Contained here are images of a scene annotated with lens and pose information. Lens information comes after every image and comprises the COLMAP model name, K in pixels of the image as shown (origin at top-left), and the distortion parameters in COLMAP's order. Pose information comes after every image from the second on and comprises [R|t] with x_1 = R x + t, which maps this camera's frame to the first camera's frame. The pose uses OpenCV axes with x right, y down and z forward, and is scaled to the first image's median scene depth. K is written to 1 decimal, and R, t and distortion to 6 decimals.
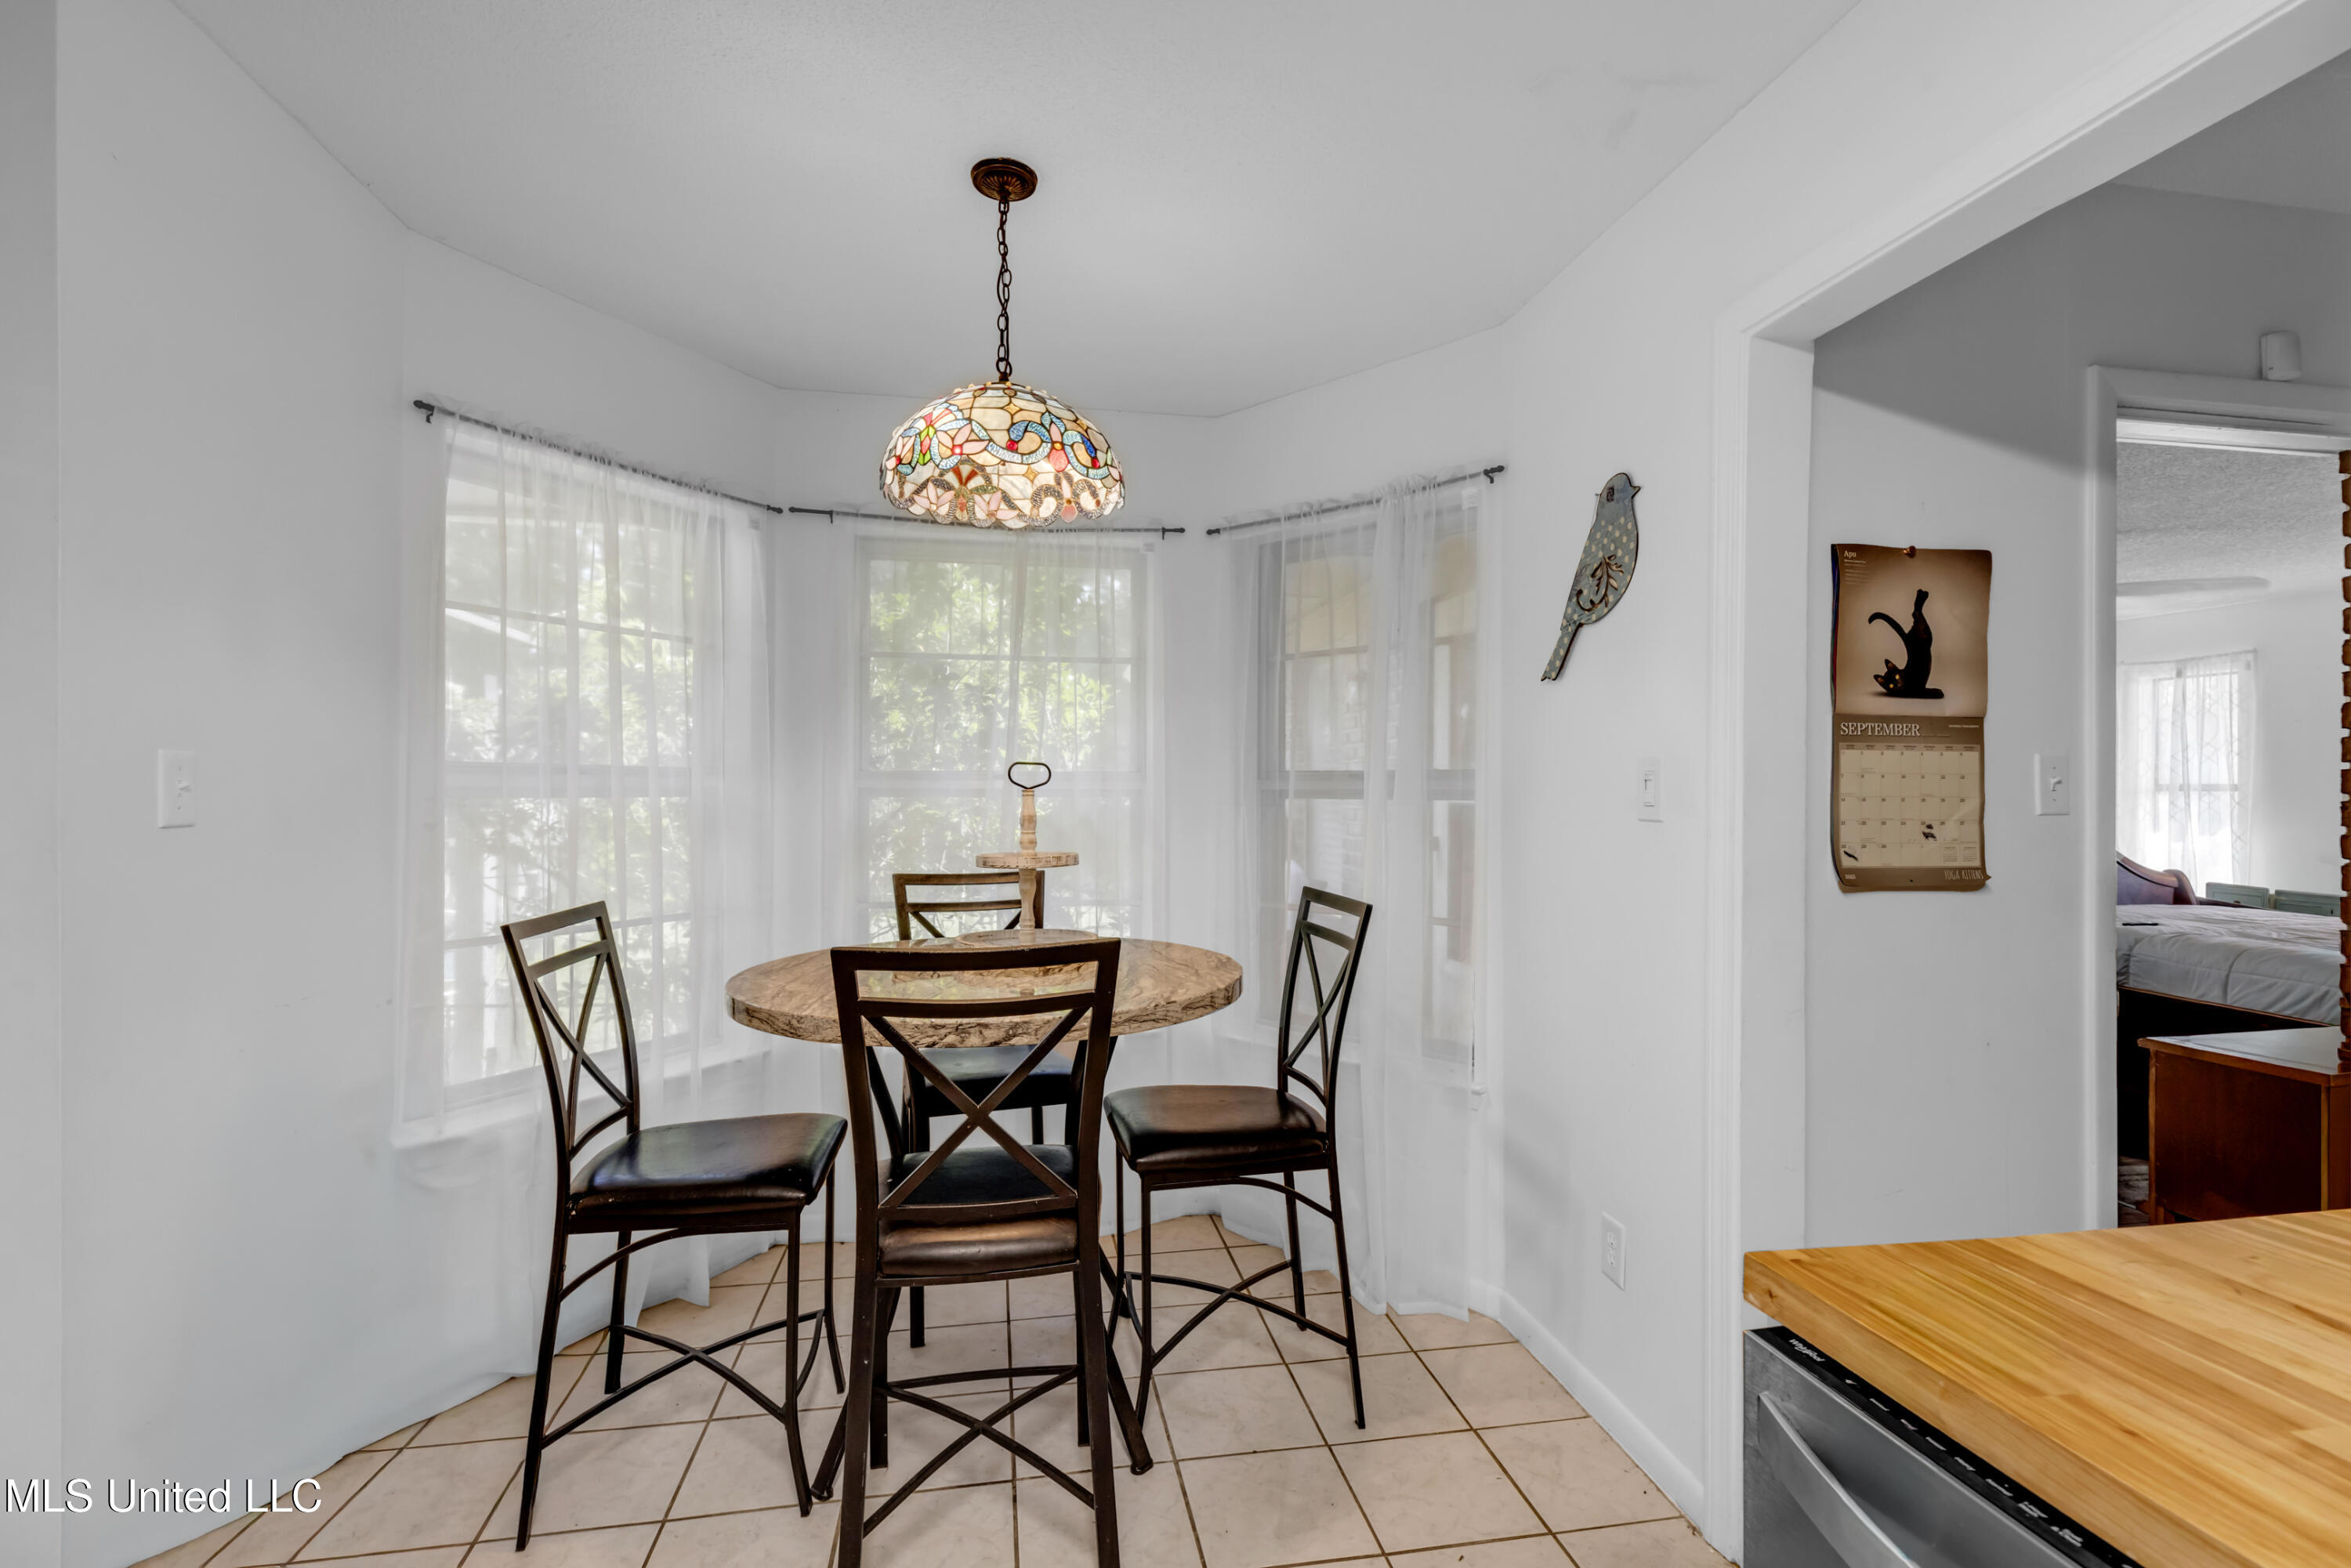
lens RADIAL K [[1073.1, 0, 1167.1], [0, 1073.1, 778.8], [0, 0, 1]] dist [0.003413, 0.000711]
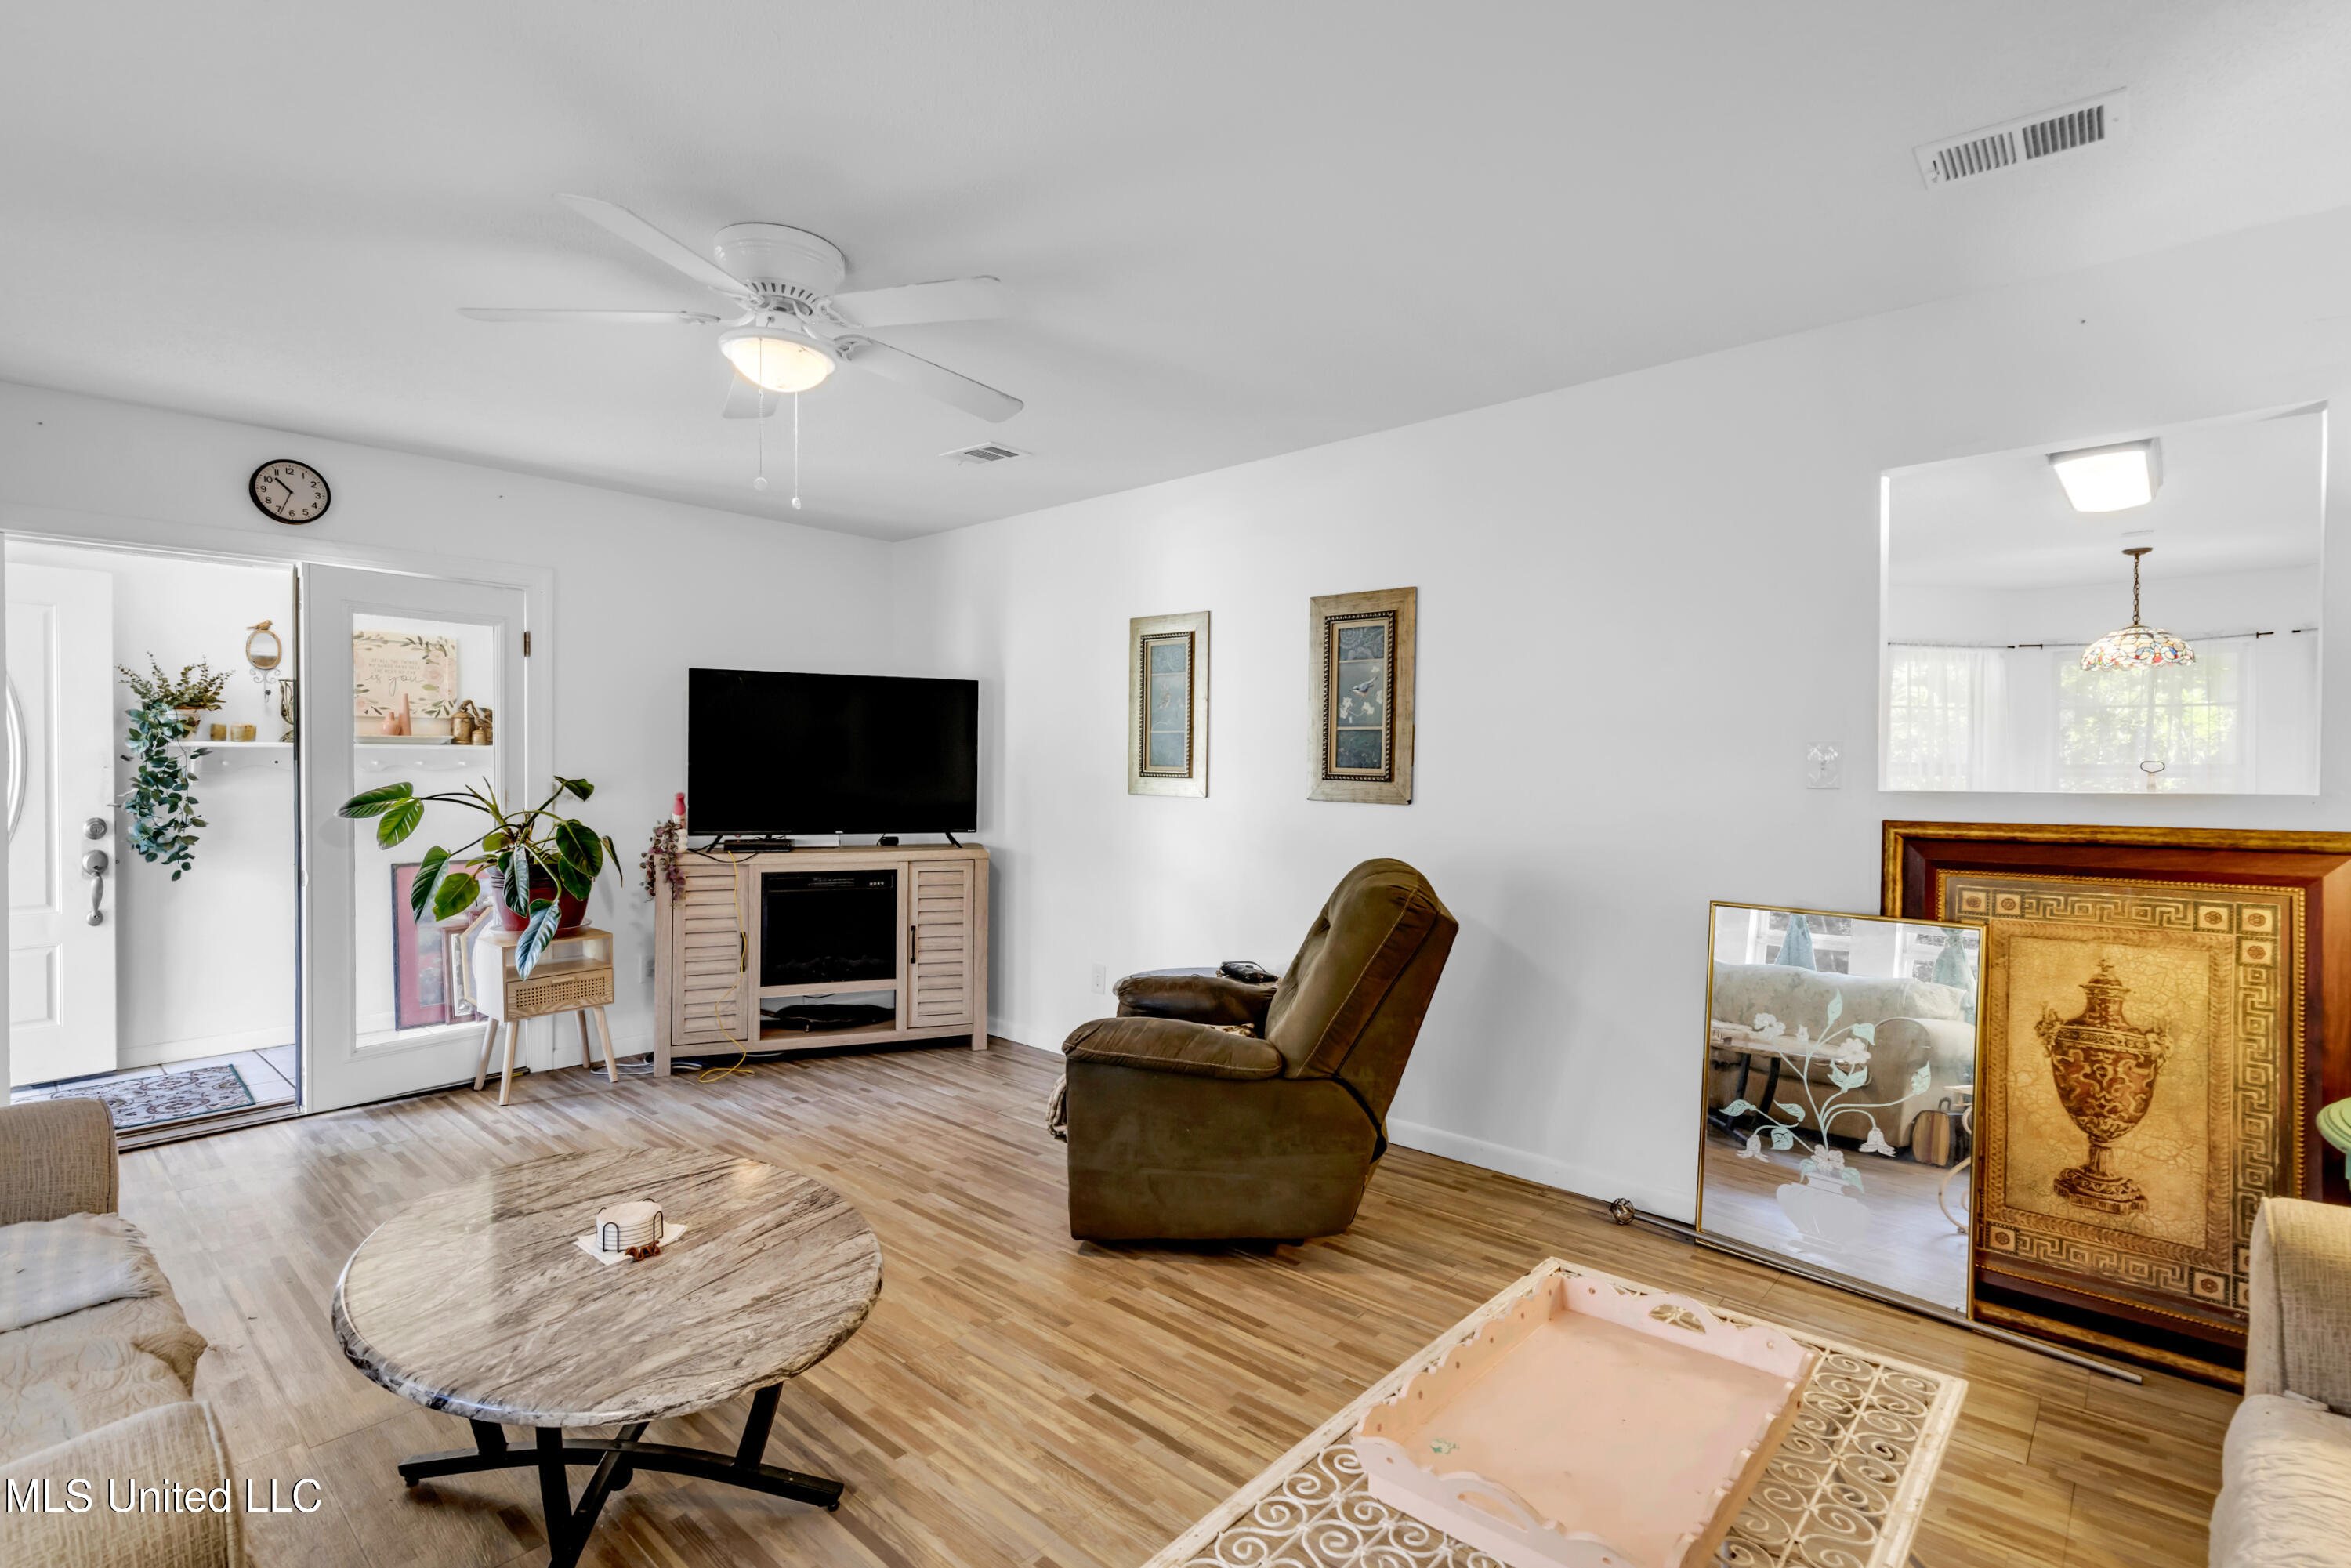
lens RADIAL K [[1073.1, 0, 1182.0], [0, 1073.1, 777.9], [0, 0, 1]] dist [0.003413, 0.000711]
pose [[0.609156, 0.013013, -0.792944, 0.225240], [0.003552, 0.999811, 0.019136, -0.014576], [0.793042, -0.014473, 0.608994, -1.072941]]
